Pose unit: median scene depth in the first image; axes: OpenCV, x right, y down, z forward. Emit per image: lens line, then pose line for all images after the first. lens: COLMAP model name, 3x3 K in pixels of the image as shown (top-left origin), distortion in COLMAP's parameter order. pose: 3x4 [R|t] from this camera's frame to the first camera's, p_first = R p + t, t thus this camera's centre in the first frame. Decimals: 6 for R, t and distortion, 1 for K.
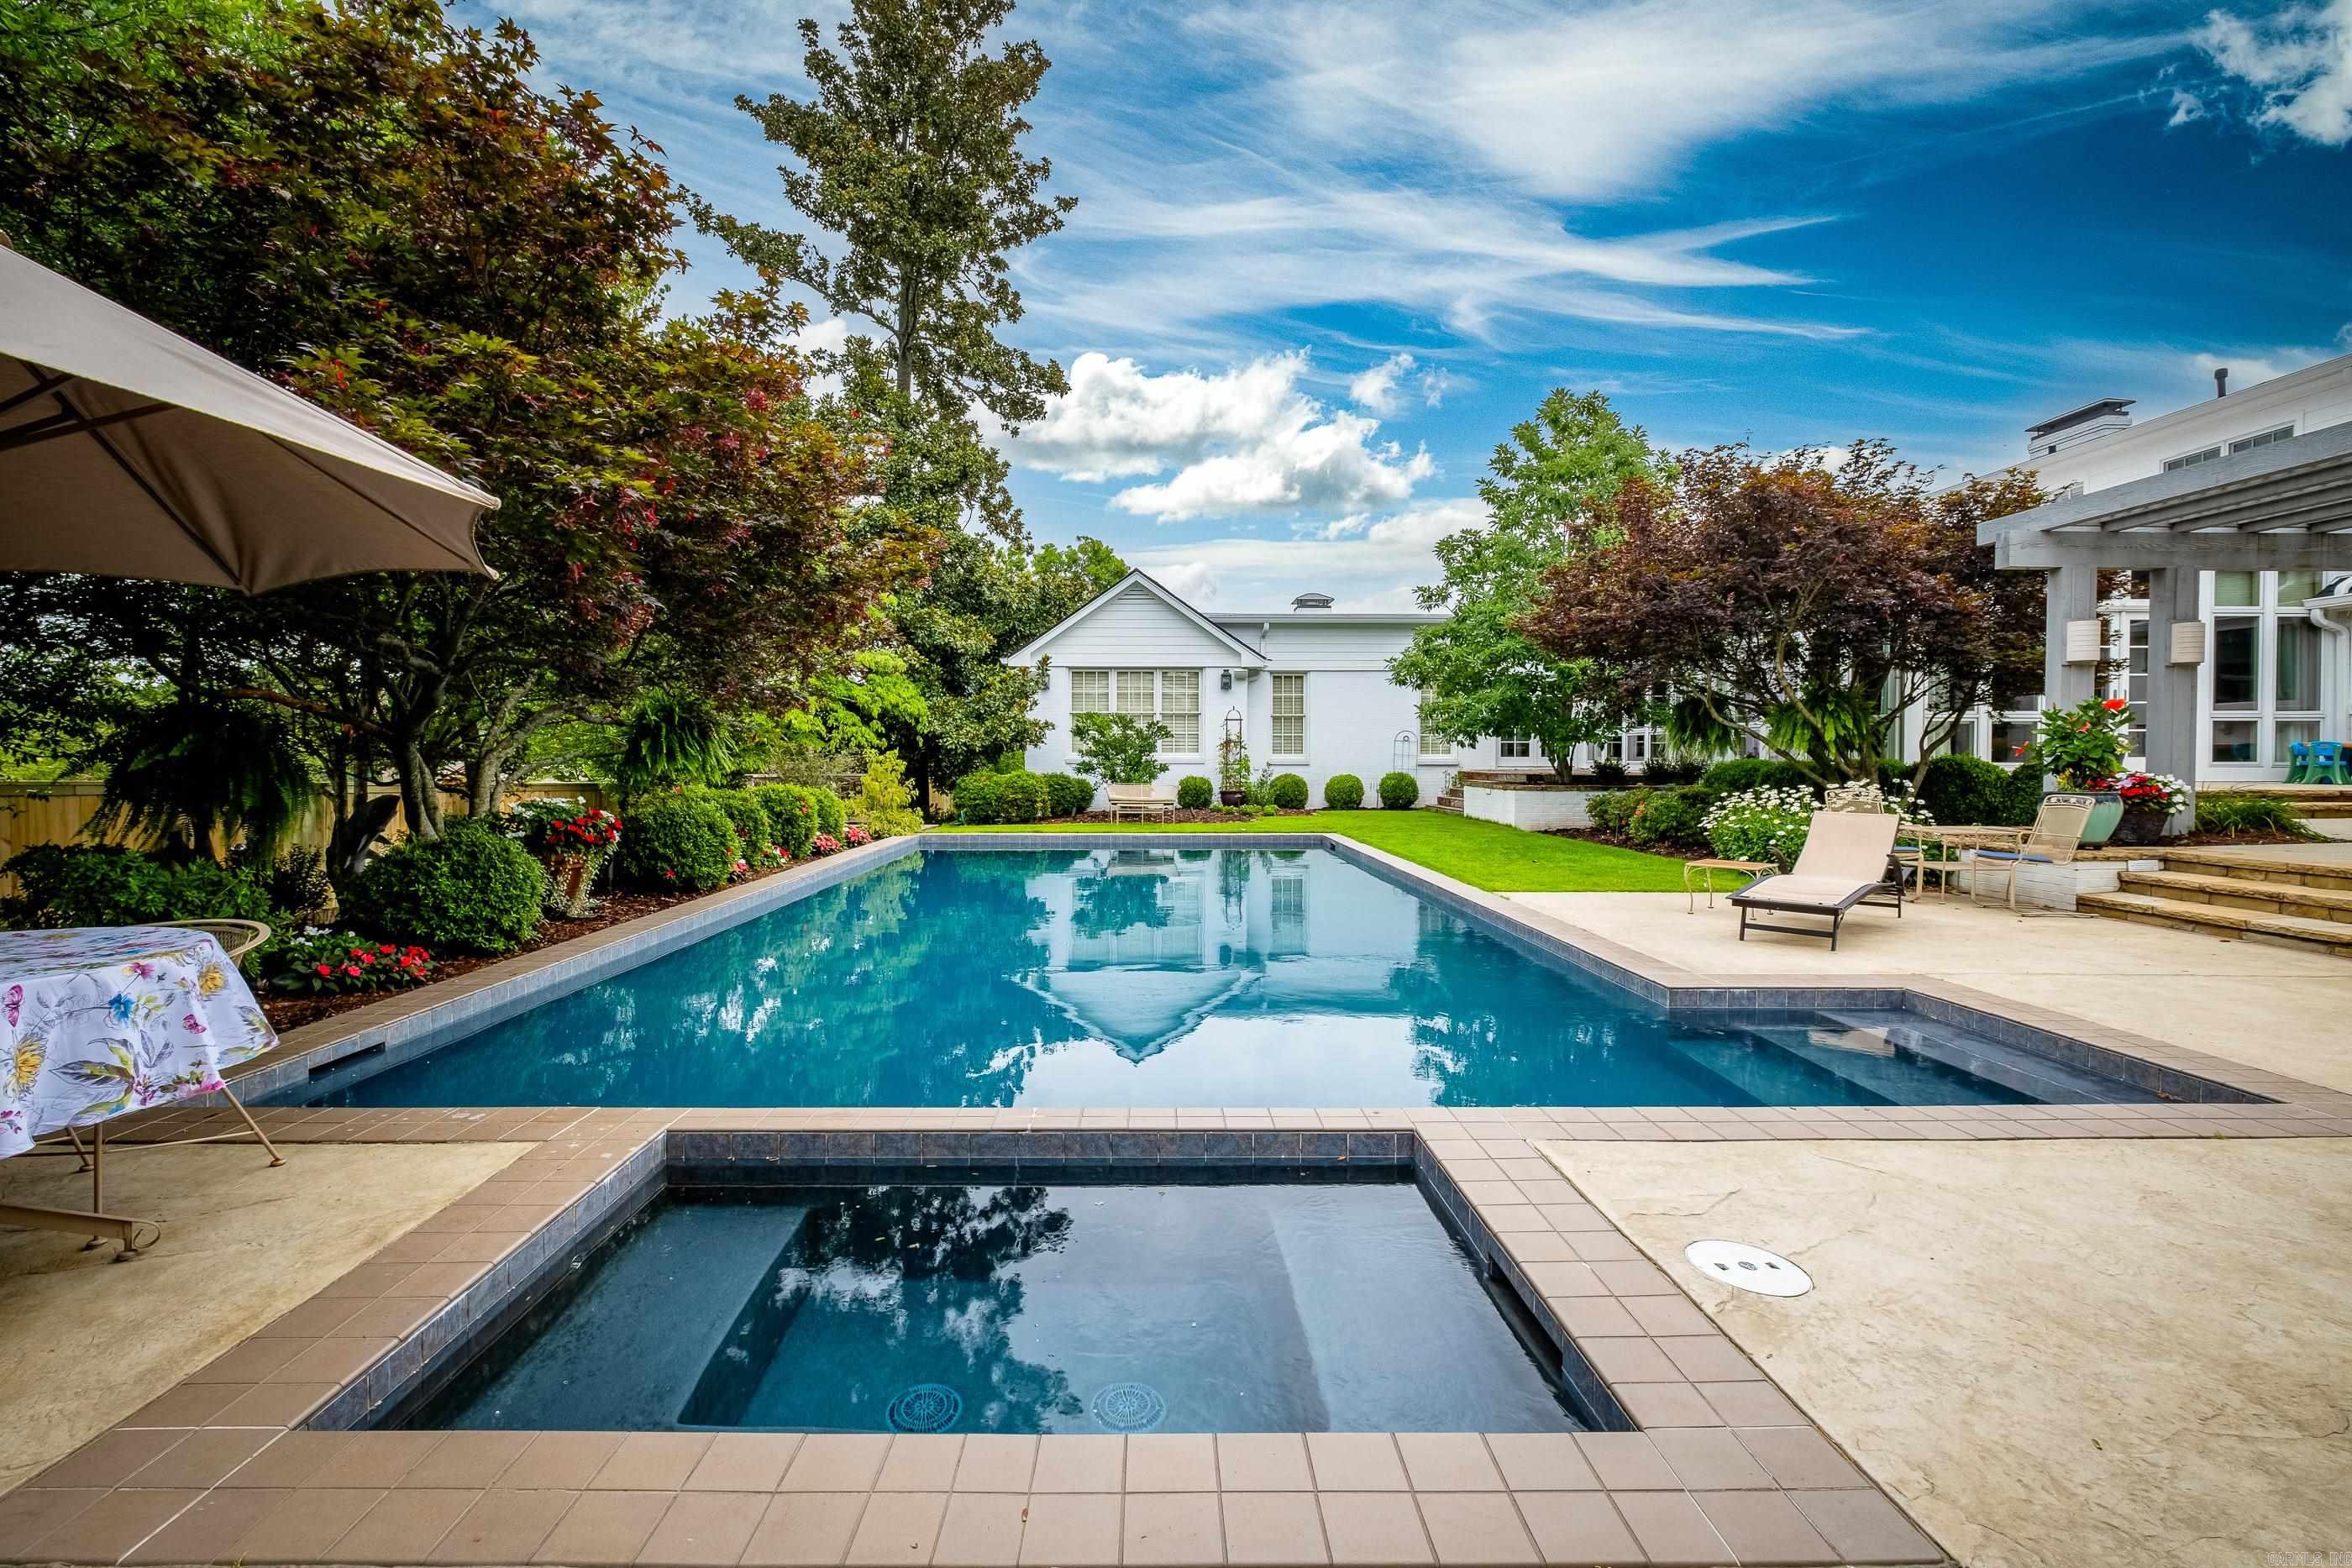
lens RADIAL K [[1017.7, 0, 1163.3], [0, 1017.7, 780.2], [0, 0, 1]] dist [-0.011500, 0.000974]
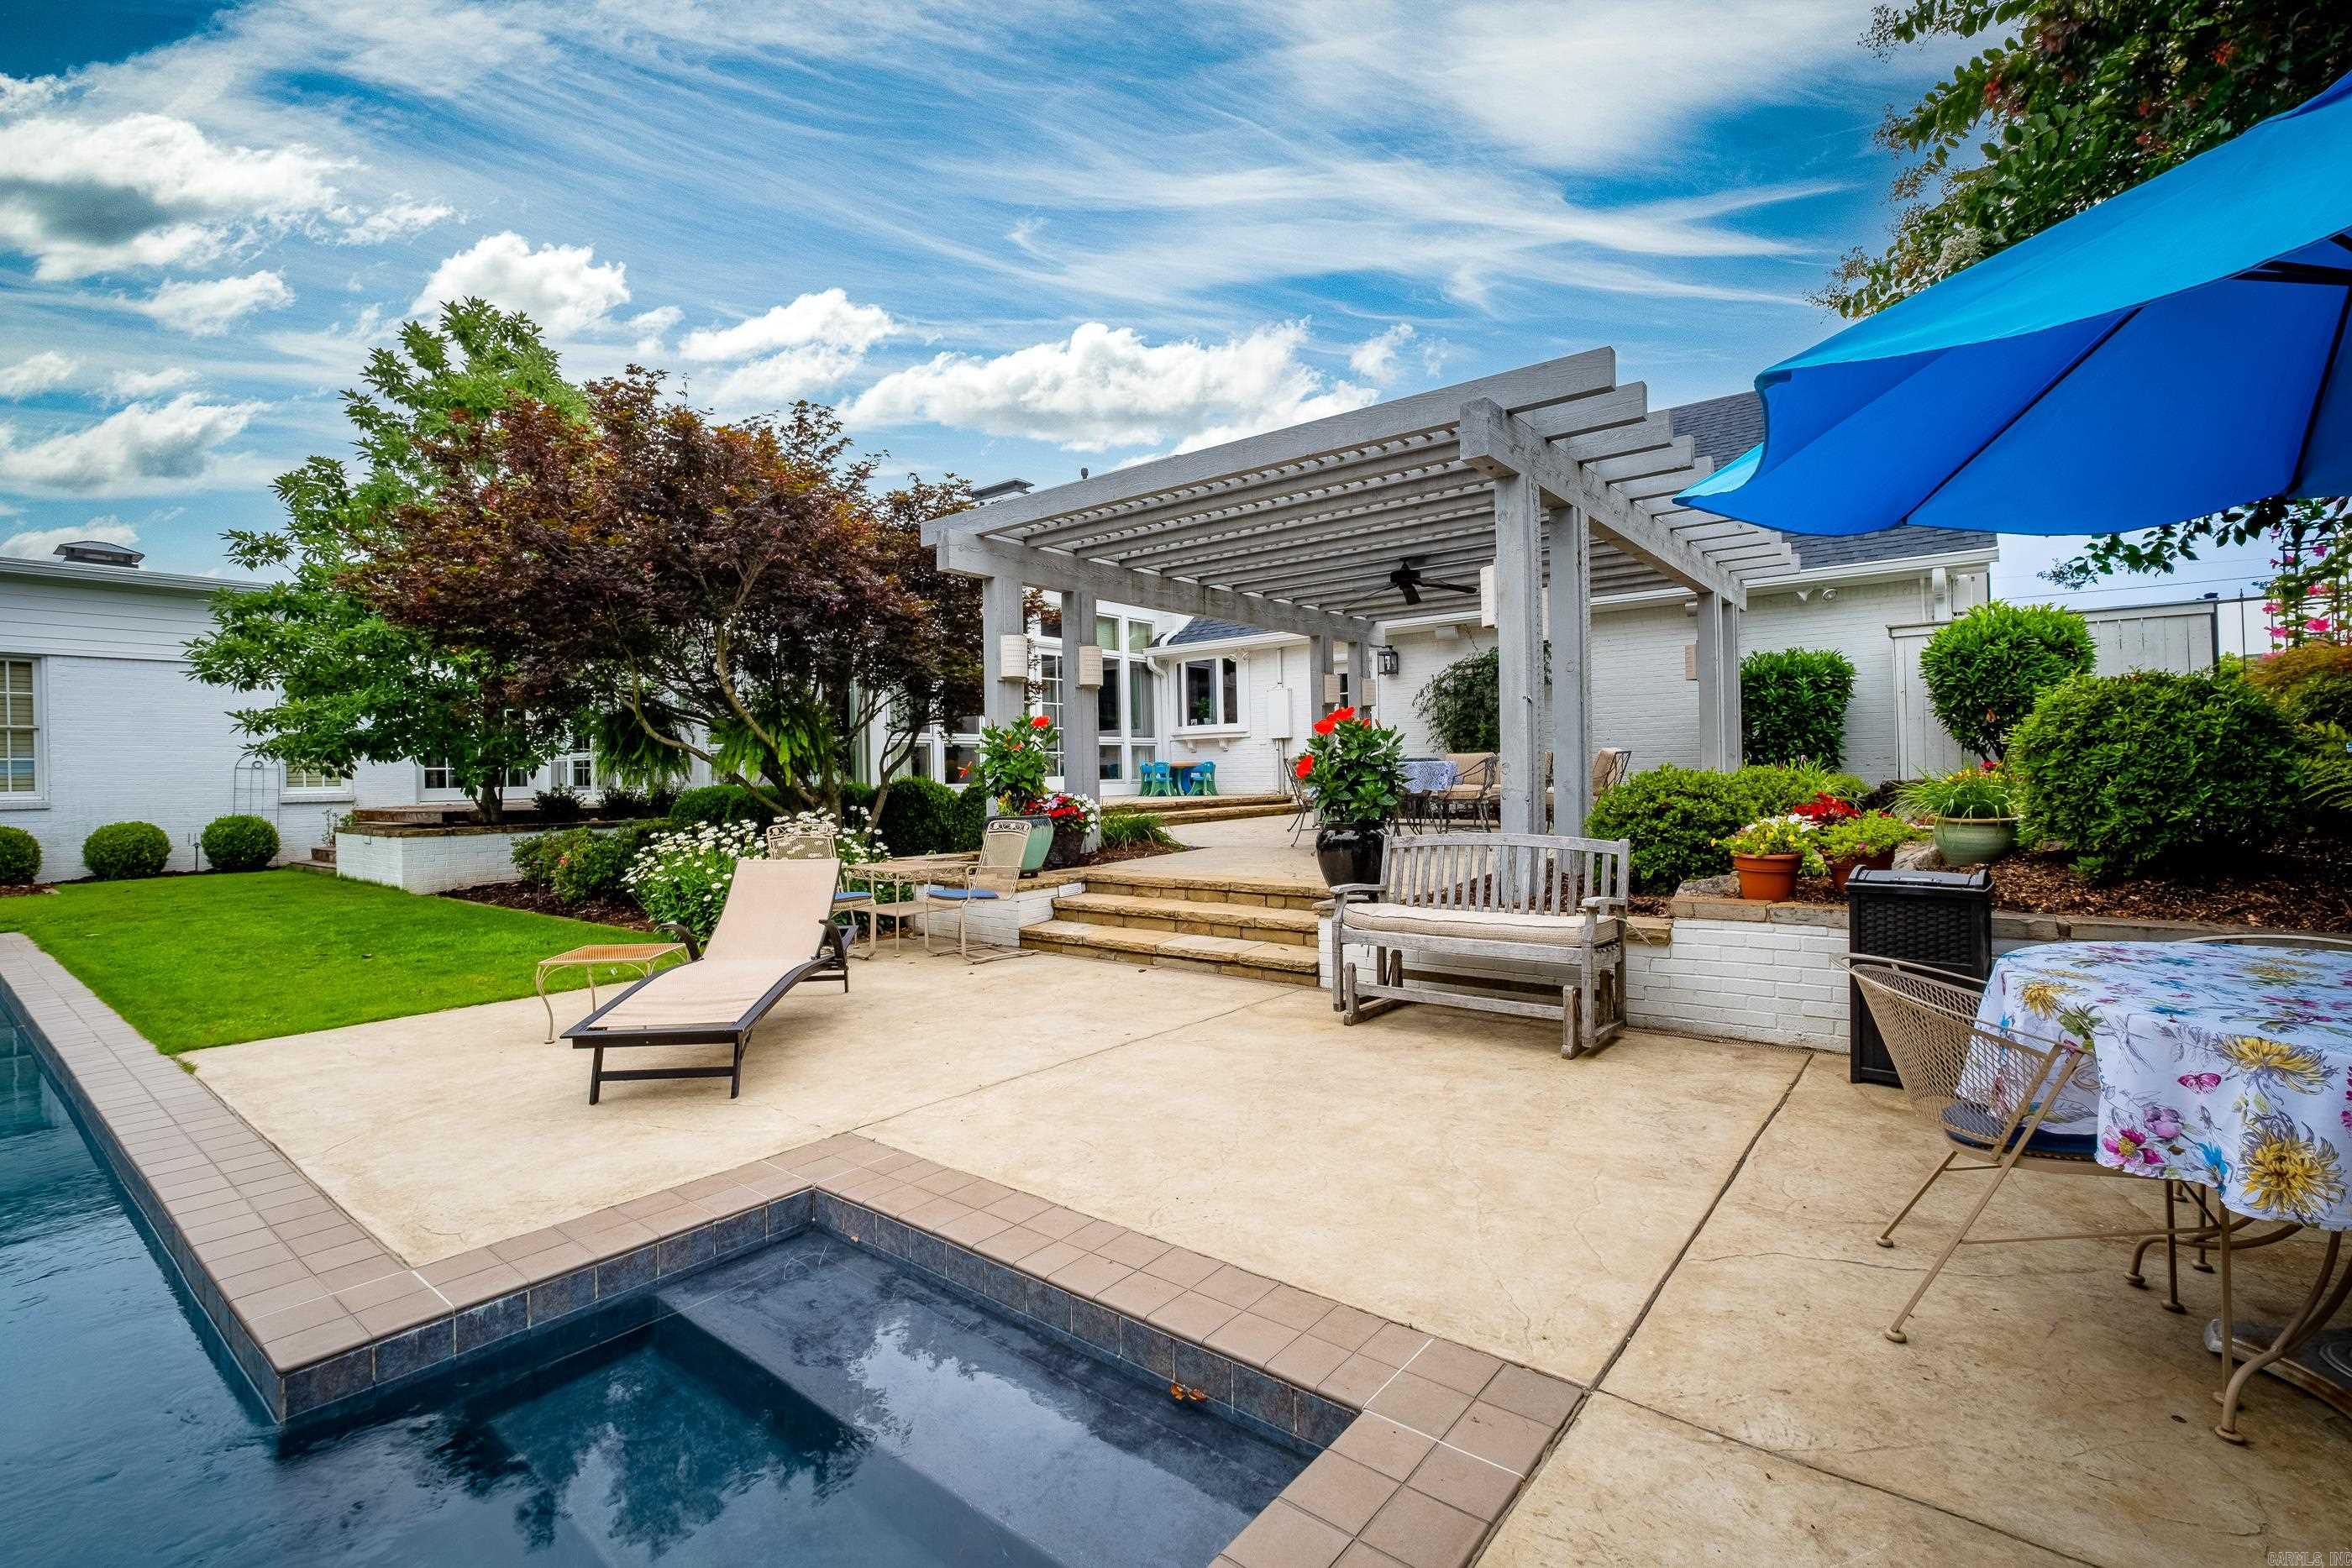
lens RADIAL K [[1017.7, 0, 1168.0], [0, 1017.7, 770.5], [0, 0, 1]] dist [-0.011500, 0.000974]
pose [[0.625155, -0.009977, 0.780437, 0.211707], [0.037379, 0.999154, -0.017169, -0.006867], [-0.779605, 0.039906, 0.624999, 0.243762]]
